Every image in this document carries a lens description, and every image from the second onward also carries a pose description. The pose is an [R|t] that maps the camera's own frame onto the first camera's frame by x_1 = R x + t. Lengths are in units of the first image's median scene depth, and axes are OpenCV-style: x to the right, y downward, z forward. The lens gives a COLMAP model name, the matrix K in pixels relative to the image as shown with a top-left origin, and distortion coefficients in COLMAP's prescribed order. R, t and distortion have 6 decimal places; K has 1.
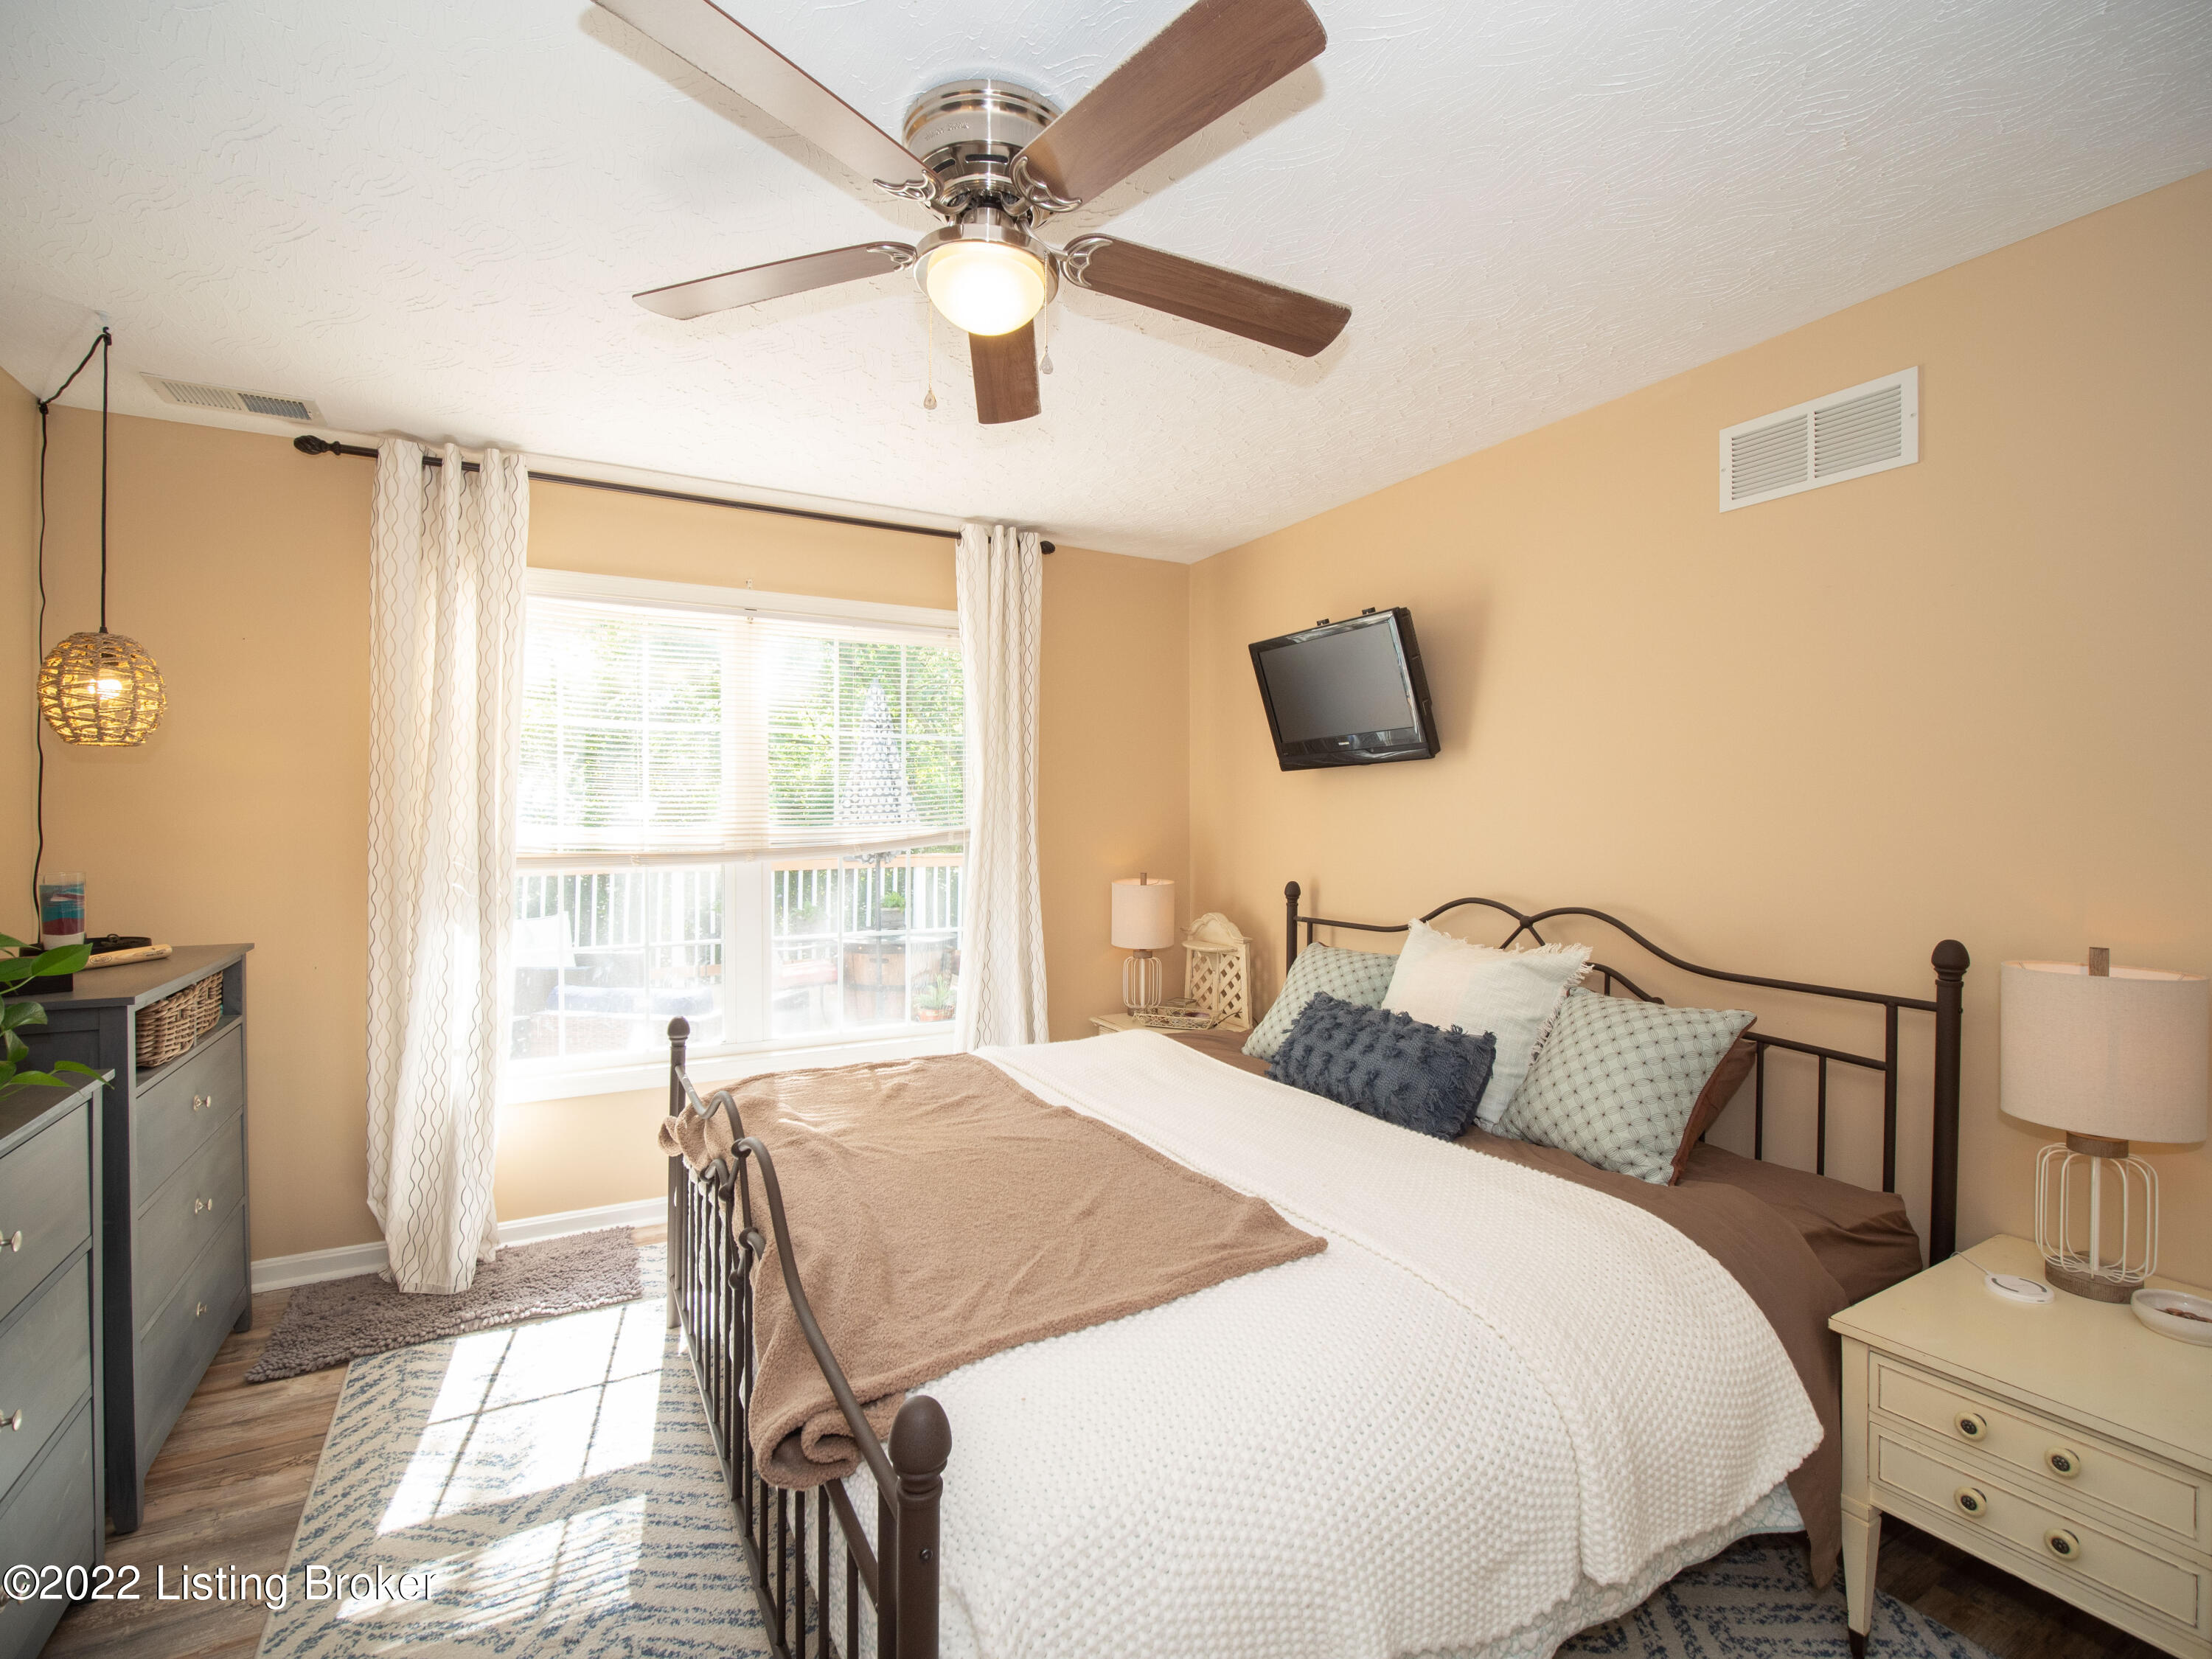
lens RADIAL K [[1015.3, 0, 1098.4], [0, 1015.3, 826.4], [0, 0, 1]] dist [-0.023606, -0.000426]
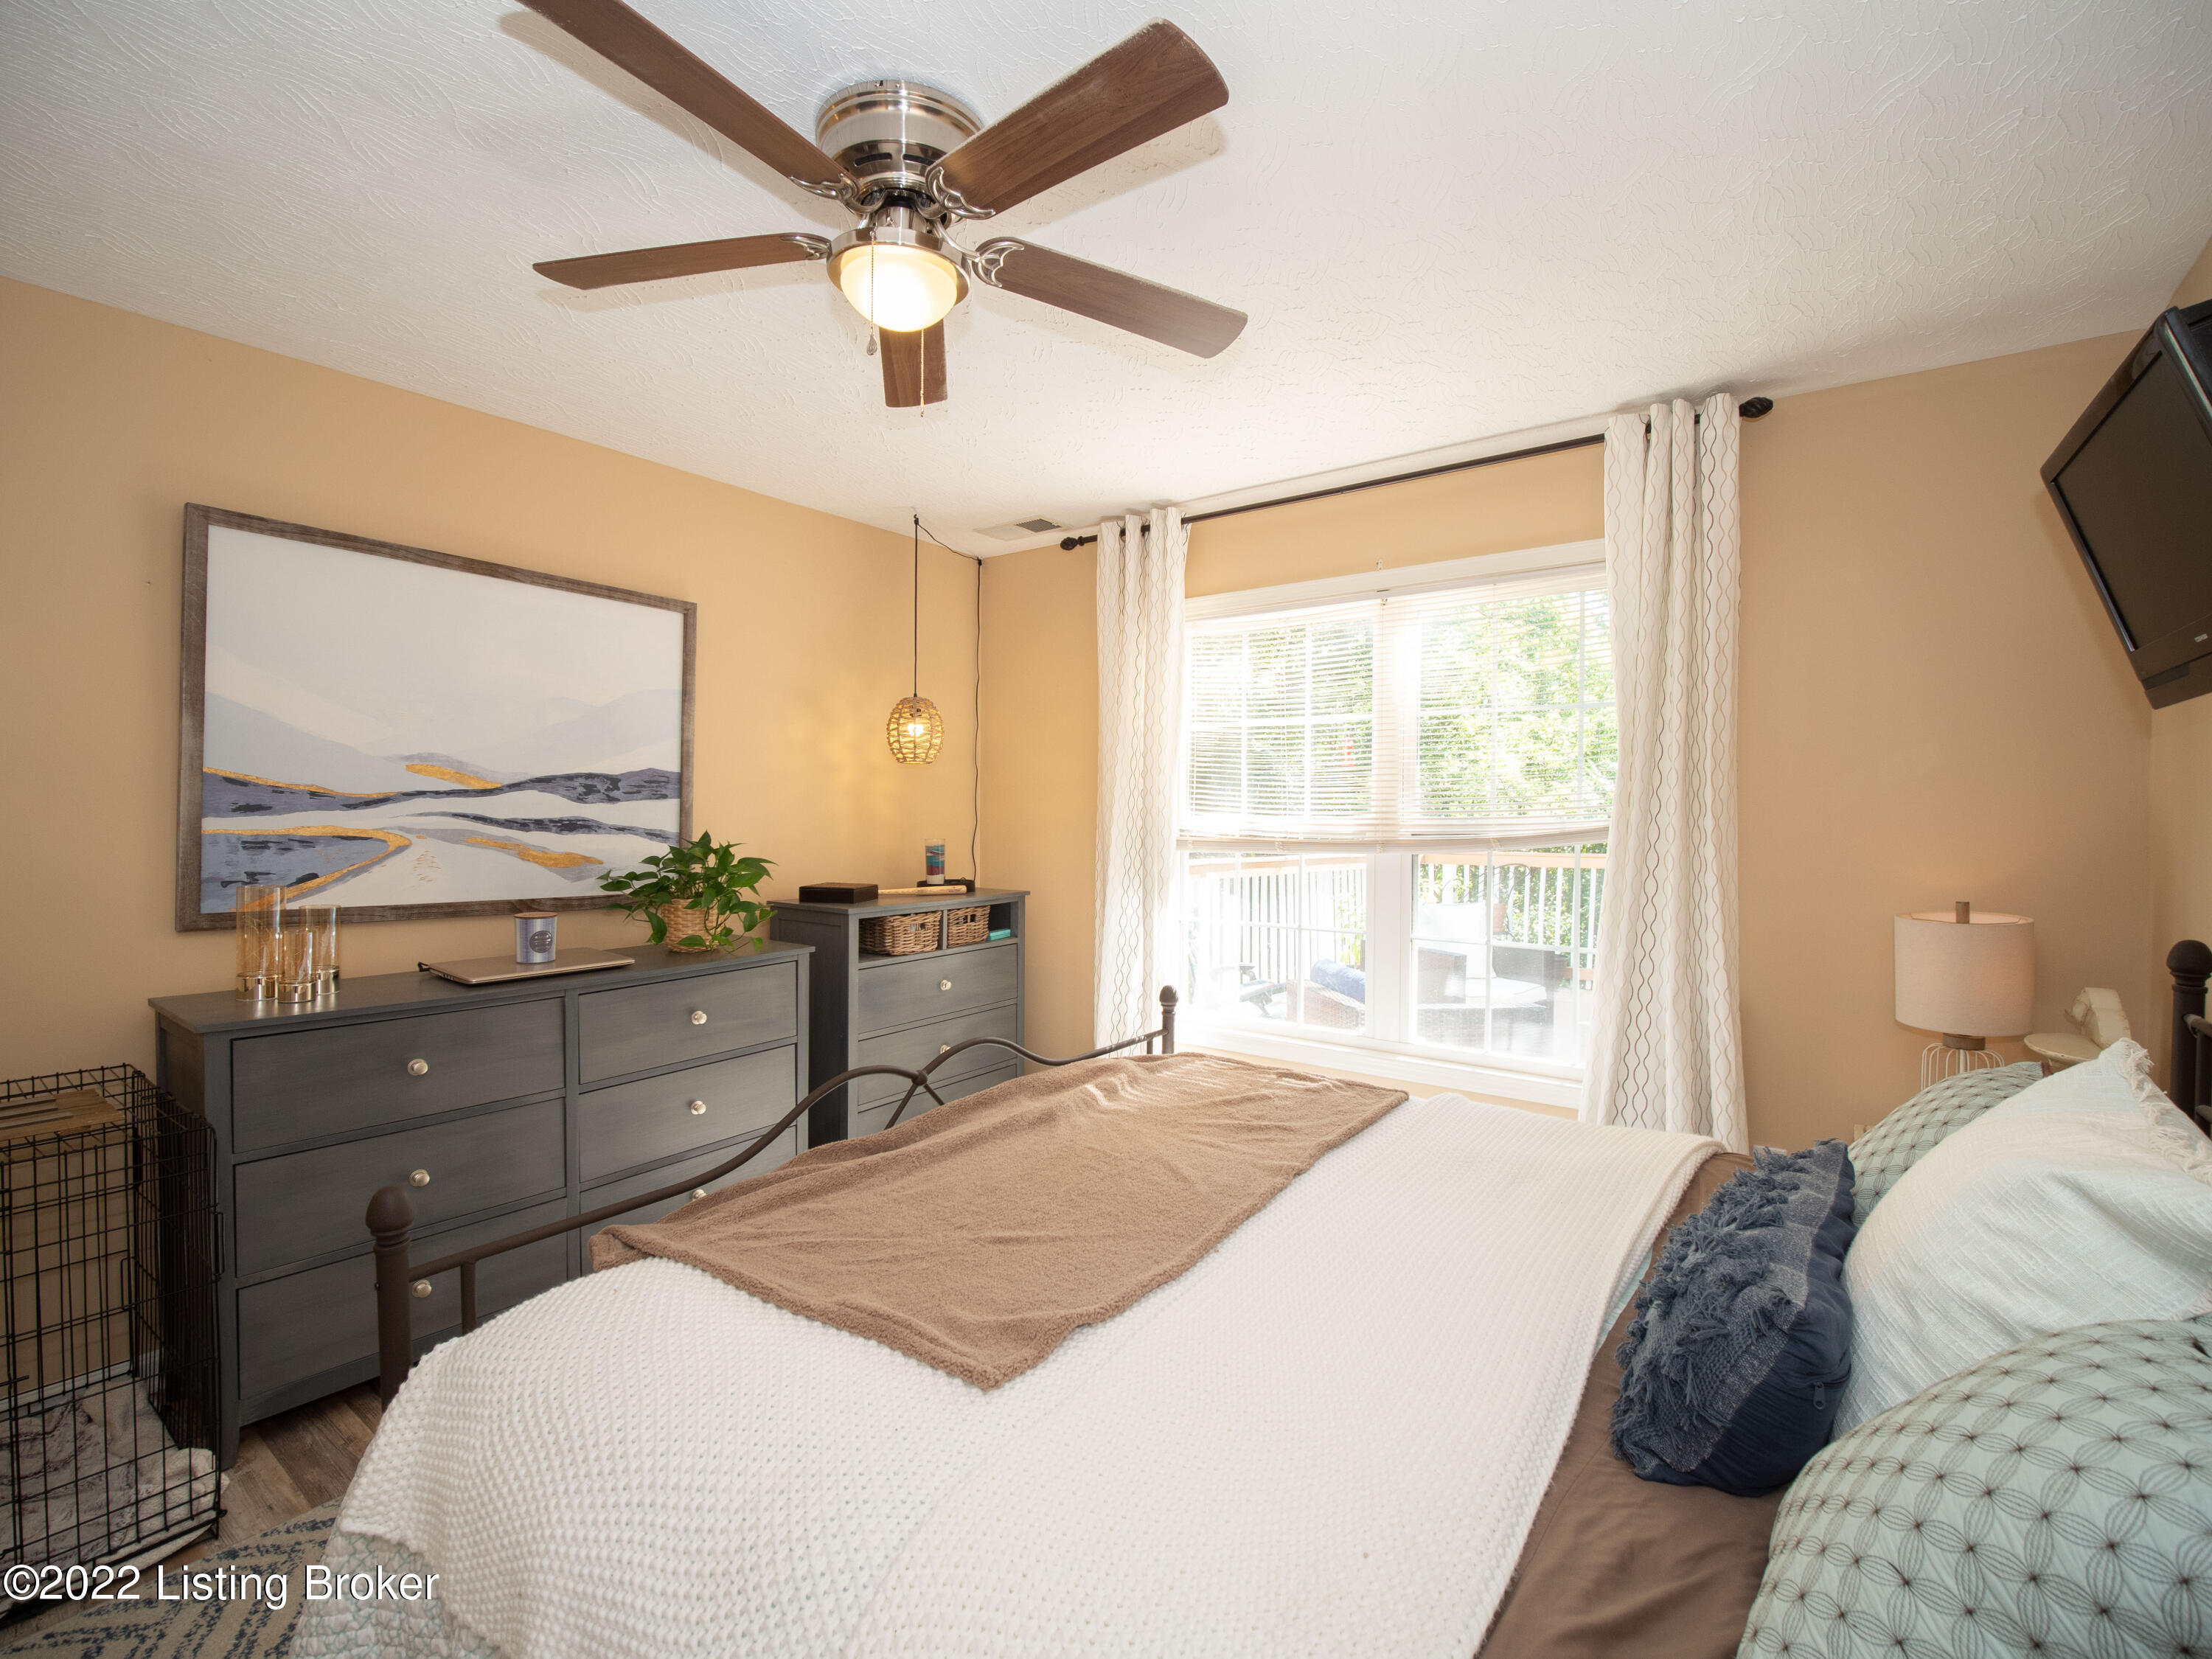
lens RADIAL K [[1015.3, 0, 1100.0], [0, 1015.3, 825.1], [0, 0, 1]] dist [-0.023606, -0.000426]
pose [[0.397738, 0.013205, -0.917404, 0.575486], [-0.008611, 0.999906, 0.010659, 0.000637], [0.917458, 0.003660, 0.397815, 0.489108]]
